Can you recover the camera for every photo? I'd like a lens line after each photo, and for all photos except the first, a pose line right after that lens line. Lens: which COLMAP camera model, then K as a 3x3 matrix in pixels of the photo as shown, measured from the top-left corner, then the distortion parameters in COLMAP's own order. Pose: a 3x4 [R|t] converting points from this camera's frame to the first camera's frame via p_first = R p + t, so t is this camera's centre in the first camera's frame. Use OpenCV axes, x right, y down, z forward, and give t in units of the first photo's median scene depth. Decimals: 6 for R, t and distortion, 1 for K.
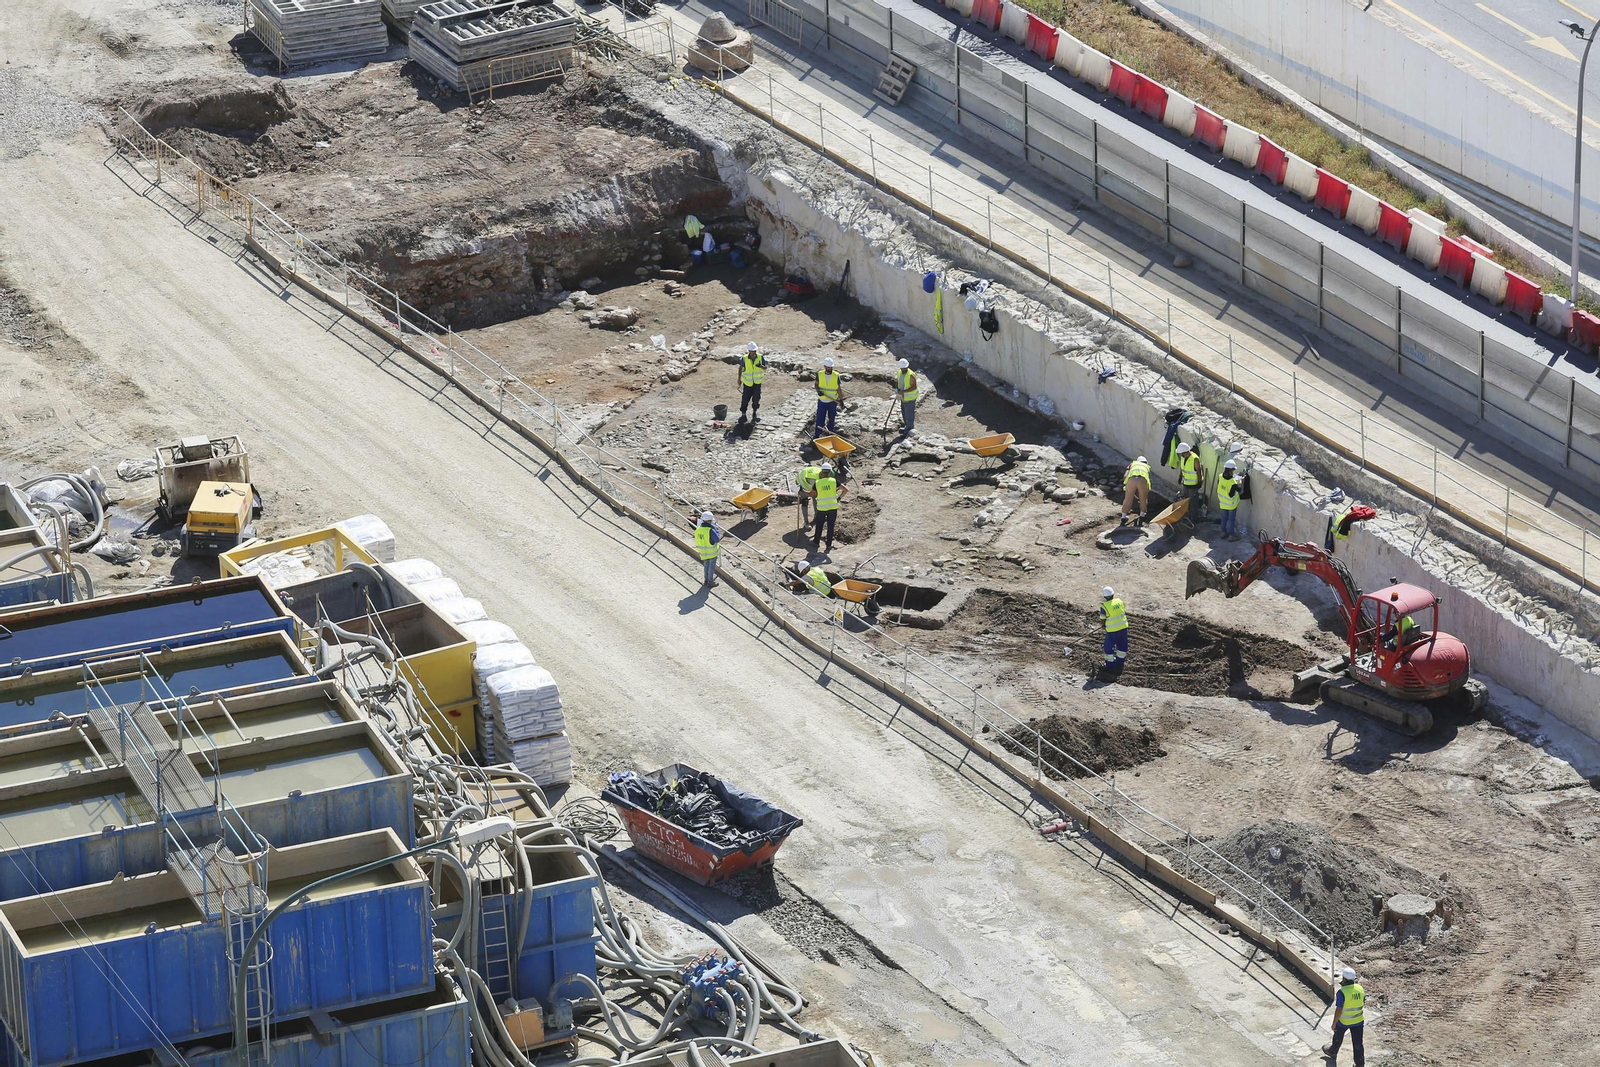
lens RADIAL K [[6829.9, 0, 778.5], [0, 6829.9, 504.7], [0, 0, 1]] dist [0.599330, 0.000000]
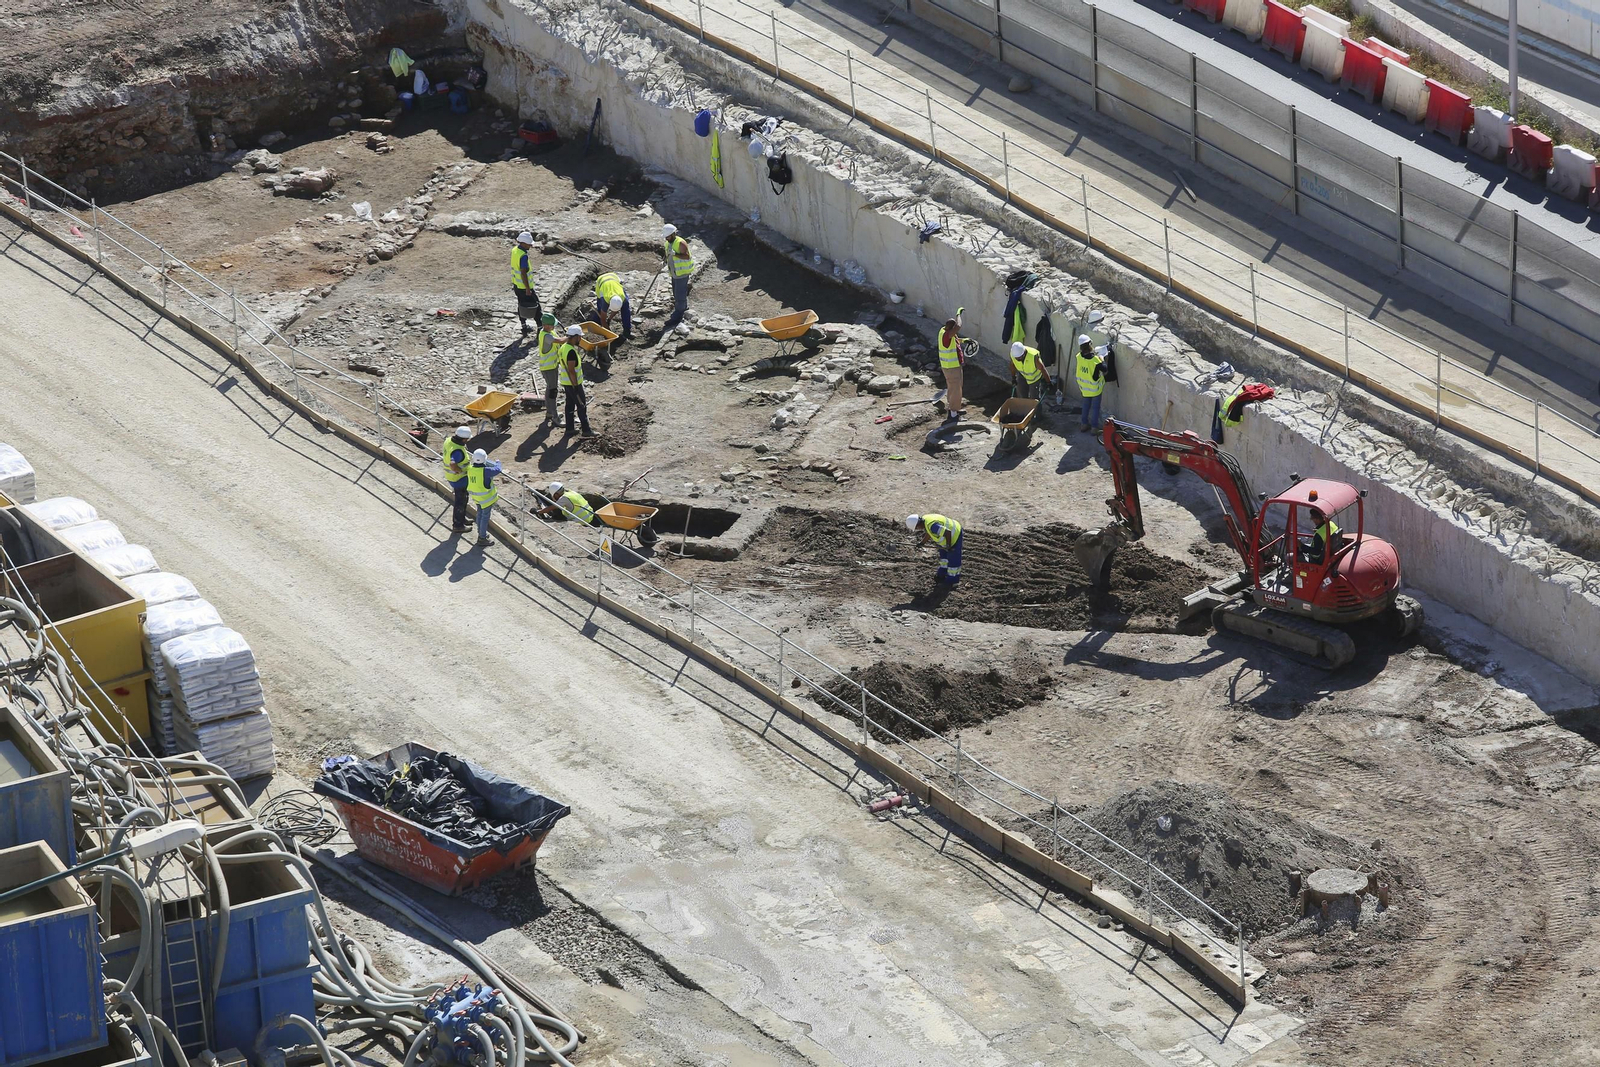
lens RADIAL K [[6829.9, 0, 857.1], [0, 6829.9, 539.6], [0, 0, 1]] dist [0.599330, 0.000000]
pose [[0.998374, -0.040293, 0.040319, 0.006048], [0.039484, 0.999006, 0.020681, -0.000008], [-0.041113, -0.019056, 0.998973, 0.206874]]
